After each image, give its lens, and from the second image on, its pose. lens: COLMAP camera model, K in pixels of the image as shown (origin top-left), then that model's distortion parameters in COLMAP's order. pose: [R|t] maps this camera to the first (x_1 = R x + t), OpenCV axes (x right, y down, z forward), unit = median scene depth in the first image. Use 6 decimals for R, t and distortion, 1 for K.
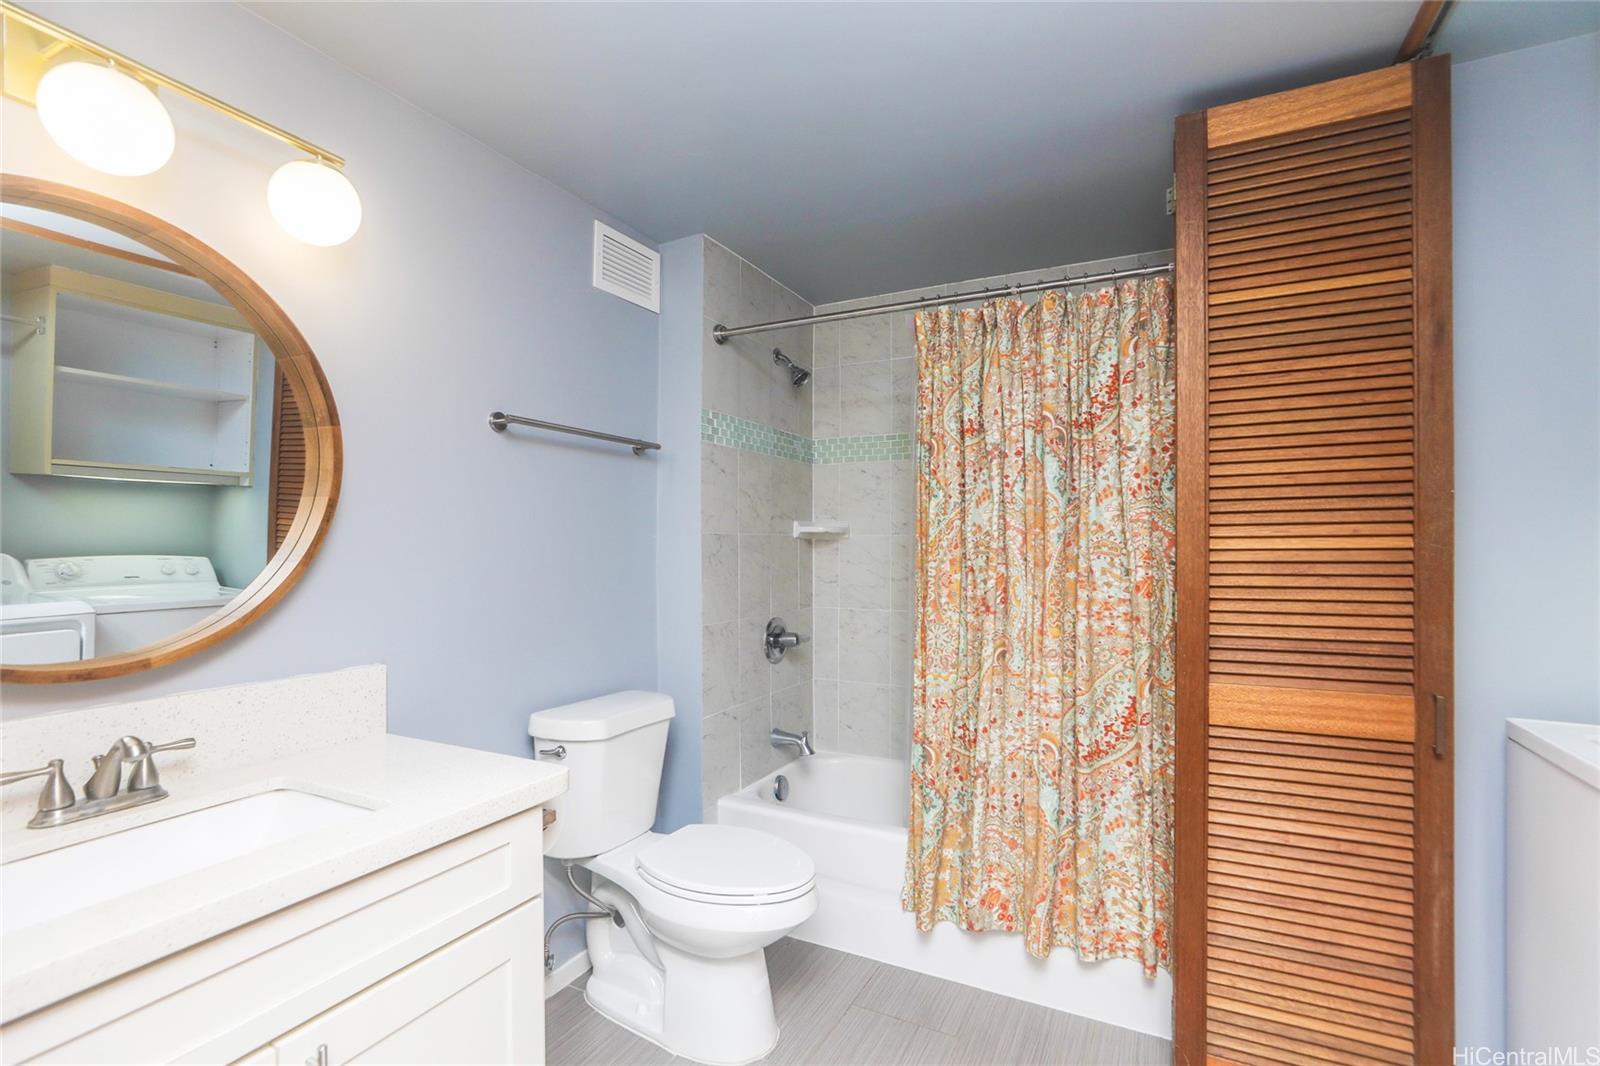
lens RADIAL K [[729.9, 0, 803.5], [0, 729.9, 538.9], [0, 0, 1]] dist [-0.017454, 0.001280]
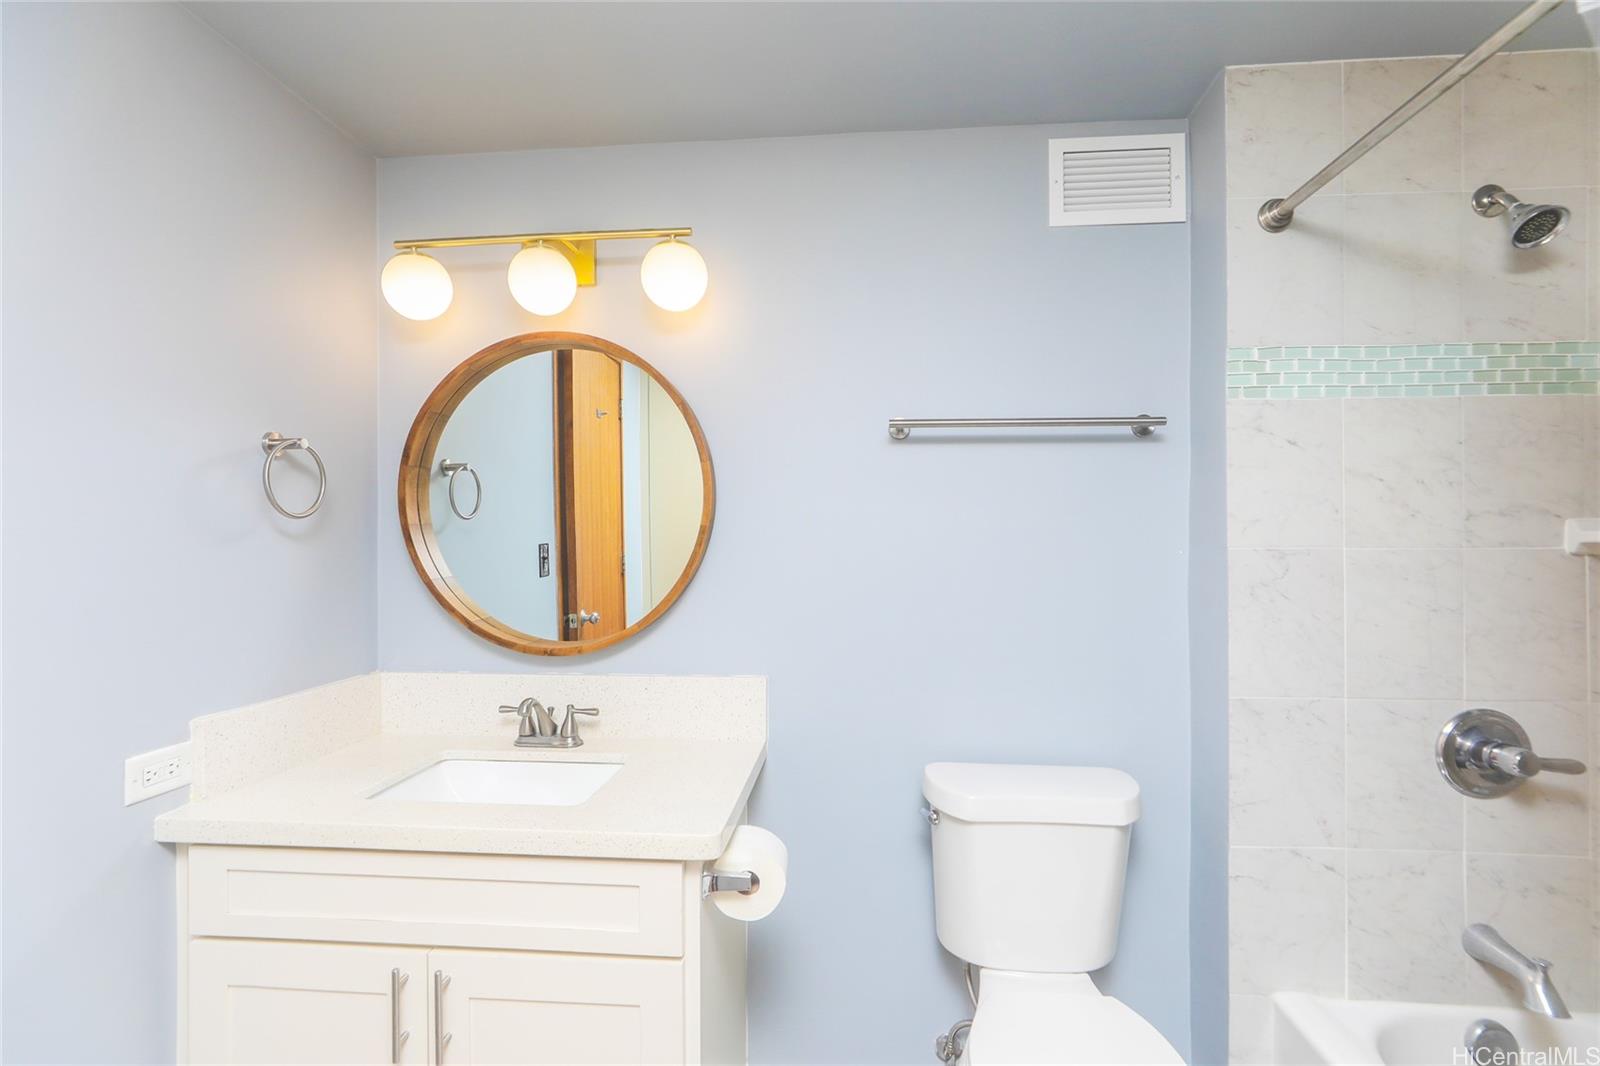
lens RADIAL K [[729.9, 0, 799.9], [0, 729.9, 540.9], [0, 0, 1]] dist [-0.017454, 0.001280]
pose [[0.379615, -0.002655, -0.925141, 0.307337], [0.009834, 0.999951, 0.001165, -0.020282], [0.925092, -0.009540, 0.379623, 0.448799]]
